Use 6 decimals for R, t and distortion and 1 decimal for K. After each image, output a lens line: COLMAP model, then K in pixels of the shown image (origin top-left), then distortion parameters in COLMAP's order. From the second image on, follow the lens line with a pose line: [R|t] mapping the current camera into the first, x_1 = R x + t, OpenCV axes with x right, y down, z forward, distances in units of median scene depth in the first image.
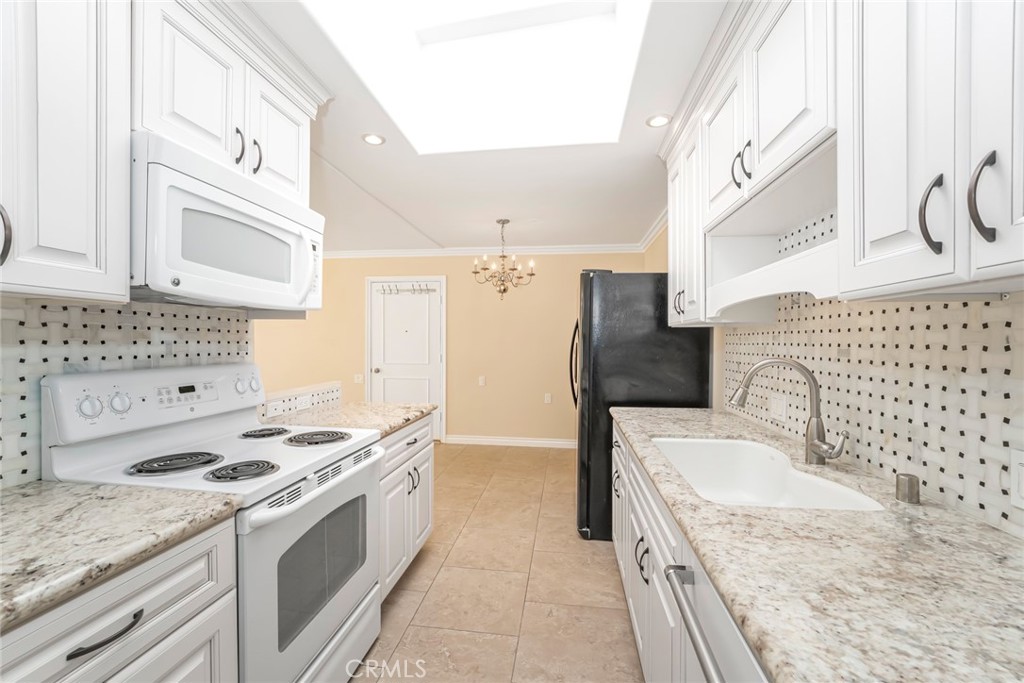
lens RADIAL K [[411.8, 0, 514.4], [0, 411.8, 340.4], [0, 0, 1]] dist [-0.015385, 0.003385]
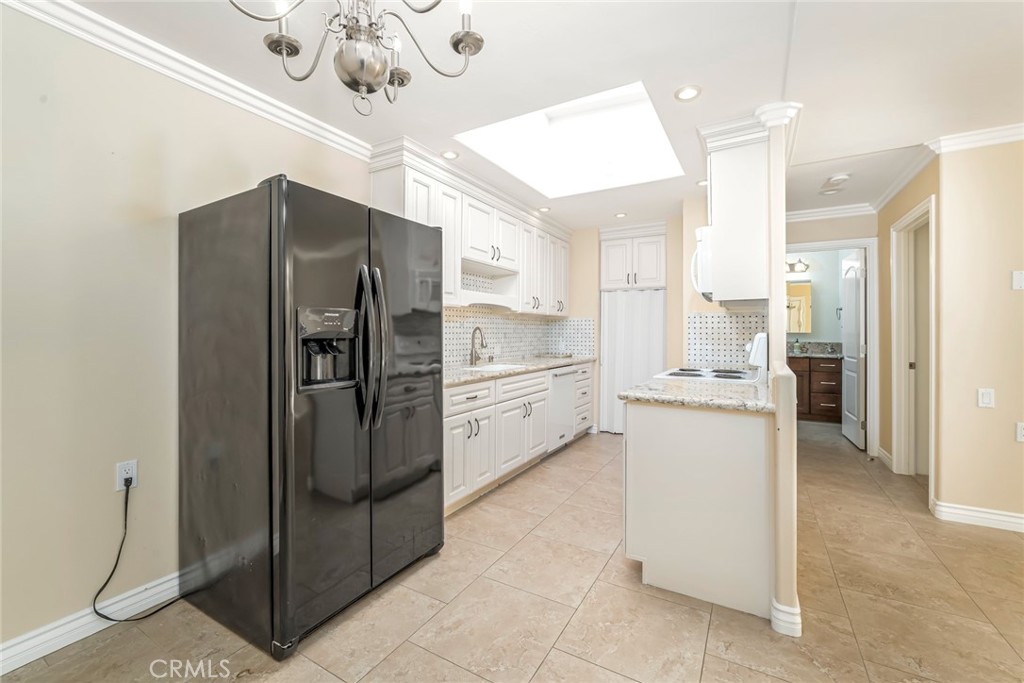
lens RADIAL K [[411.8, 0, 506.6], [0, 411.8, 336.0], [0, 0, 1]] dist [-0.015385, 0.003385]
pose [[-0.915231, -0.008507, 0.402839, -0.526428], [-0.005667, 0.999950, 0.008241, 0.073557], [-0.402889, 0.005260, -0.915234, 3.124406]]
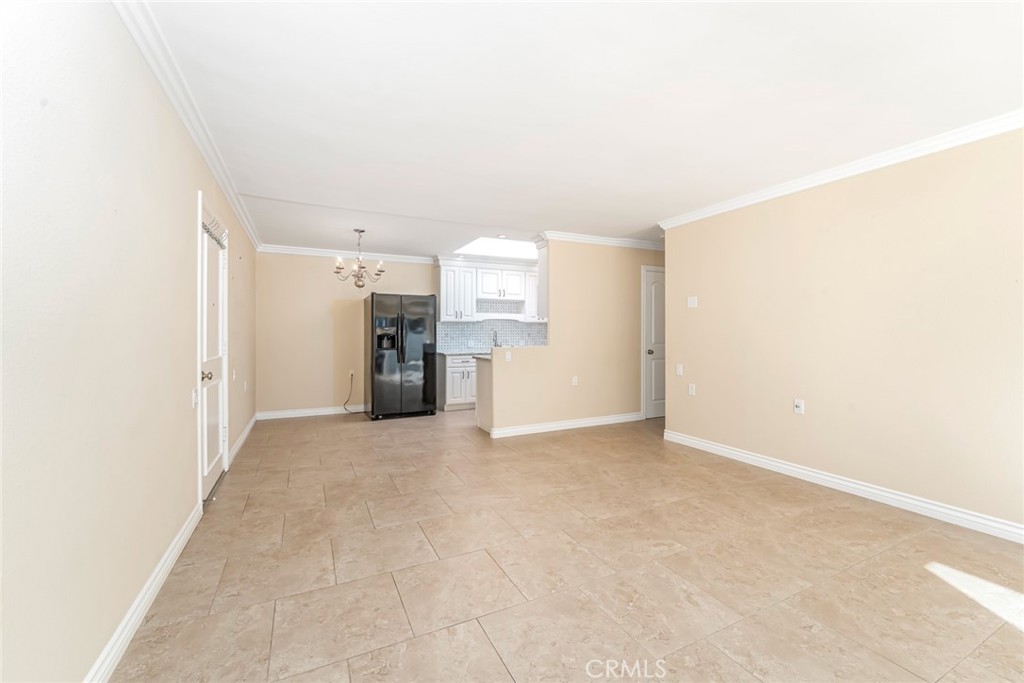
lens RADIAL K [[411.8, 0, 509.8], [0, 411.8, 337.9], [0, 0, 1]] dist [-0.015385, 0.003385]
pose [[-0.541860, -0.007581, 0.840435, -3.532603], [-0.005160, 0.999970, 0.005693, 0.093889], [-0.840453, -0.001252, -0.541883, 3.425287]]
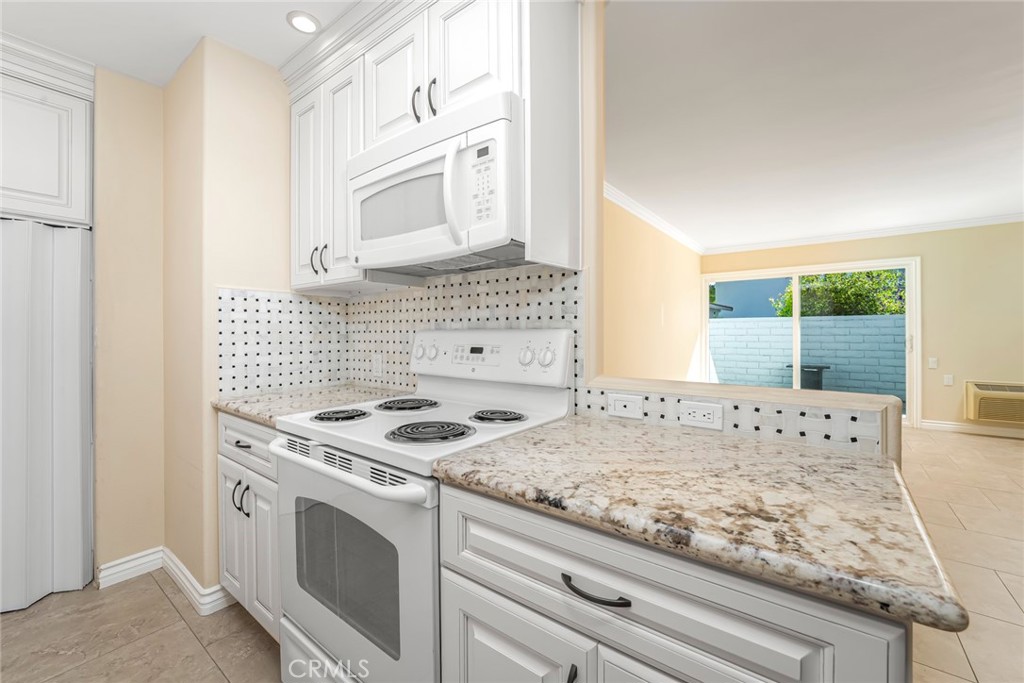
lens RADIAL K [[411.8, 0, 507.2], [0, 411.8, 332.0], [0, 0, 1]] dist [-0.015385, 0.003385]
pose [[-0.507842, 0.000591, -0.861450, 0.067211], [0.004389, 0.999989, -0.001902, 0.075908], [0.861439, -0.004747, -0.507838, 1.615754]]
